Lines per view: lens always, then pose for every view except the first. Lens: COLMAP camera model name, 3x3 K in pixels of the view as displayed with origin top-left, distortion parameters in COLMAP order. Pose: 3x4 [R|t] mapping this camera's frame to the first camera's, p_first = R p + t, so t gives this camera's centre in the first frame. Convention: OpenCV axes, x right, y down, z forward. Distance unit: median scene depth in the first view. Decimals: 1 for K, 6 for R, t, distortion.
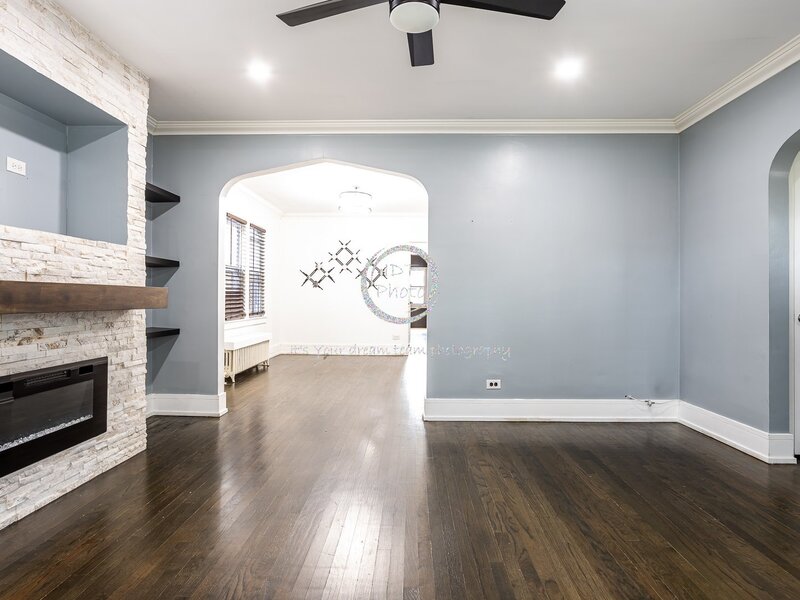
lens RADIAL K [[468.1, 0, 400.0], [0, 468.1, 300.0], [0, 0, 1]] dist [0.000009, -0.000038]
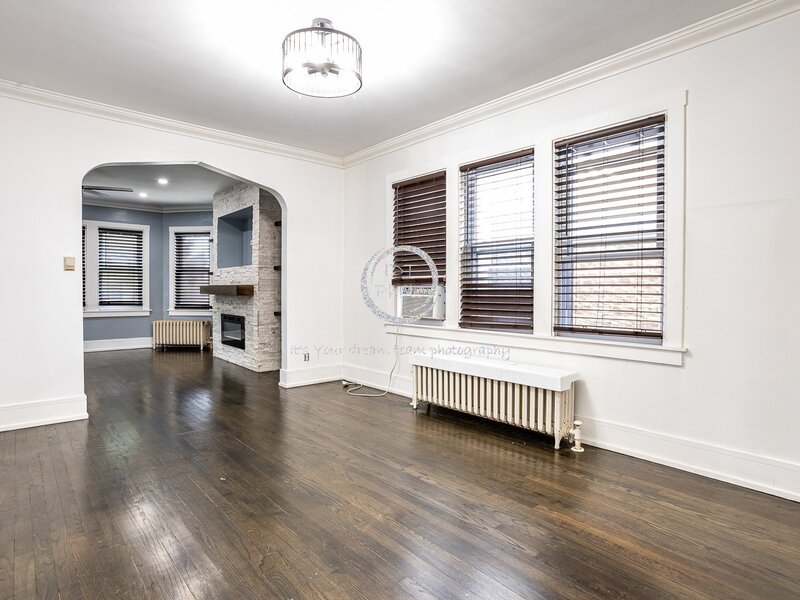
lens RADIAL K [[441.3, 0, 400.0], [0, 441.3, 300.0], [0, 0, 1]] dist [-0.054987, 0.000322]
pose [[-0.728092, 0.004463, -0.685465, 0.087778], [-0.015588, 0.999612, 0.023065, -0.006190], [0.685302, 0.027479, -0.727740, 0.990671]]
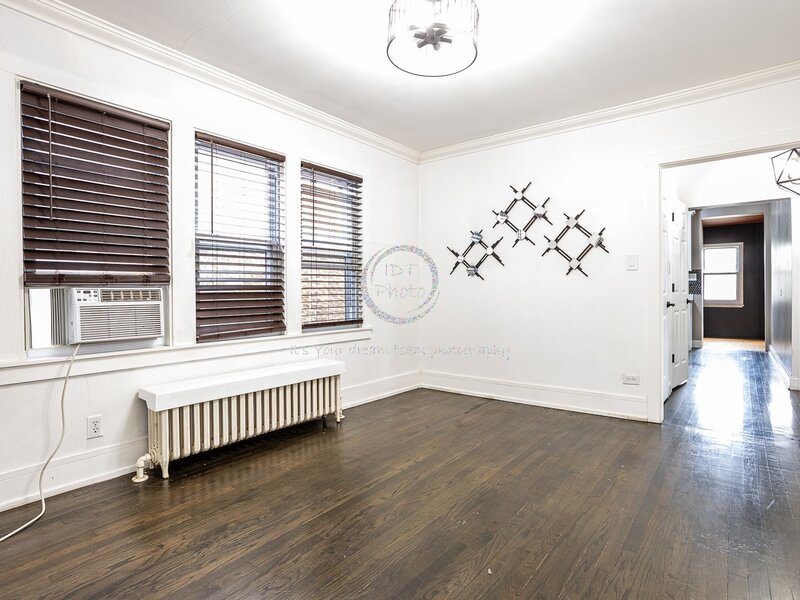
lens RADIAL K [[435.2, 0, 400.9], [0, 435.2, 296.7], [0, 0, 1]] dist [-0.054275, 0.033757]
pose [[0.804031, -0.006105, -0.594556, 0.060160], [0.008697, 0.999961, 0.001494, -0.003594], [0.594524, -0.006372, 0.804053, 0.533107]]
